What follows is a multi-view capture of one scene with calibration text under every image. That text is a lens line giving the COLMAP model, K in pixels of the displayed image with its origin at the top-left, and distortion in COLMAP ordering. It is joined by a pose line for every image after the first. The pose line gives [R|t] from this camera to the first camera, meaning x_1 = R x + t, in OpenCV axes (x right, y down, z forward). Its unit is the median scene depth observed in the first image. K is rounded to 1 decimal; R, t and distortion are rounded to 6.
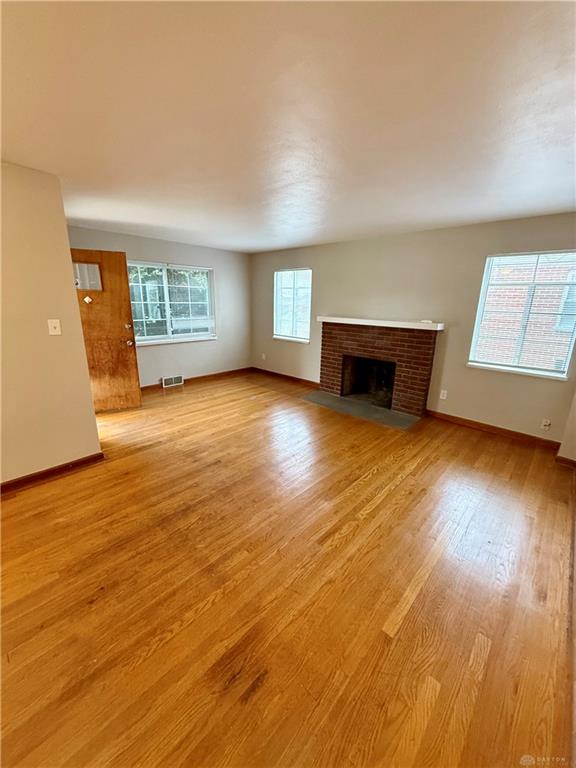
lens RADIAL K [[305.3, 0, 288.0], [0, 305.3, 384.0], [0, 0, 1]] dist [-0.001180, -0.000178]
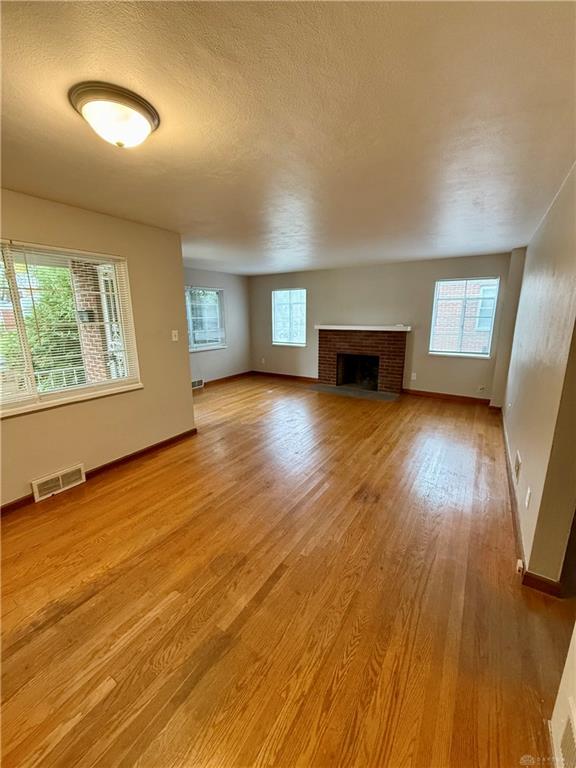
lens RADIAL K [[305.3, 0, 288.0], [0, 305.3, 384.0], [0, 0, 1]] dist [-0.001180, -0.000178]
pose [[0.983312, -0.065939, 0.169555, -0.282698], [0.072982, 0.996696, -0.035639, 0.071923], [-0.166645, 0.047419, 0.984876, -0.271268]]
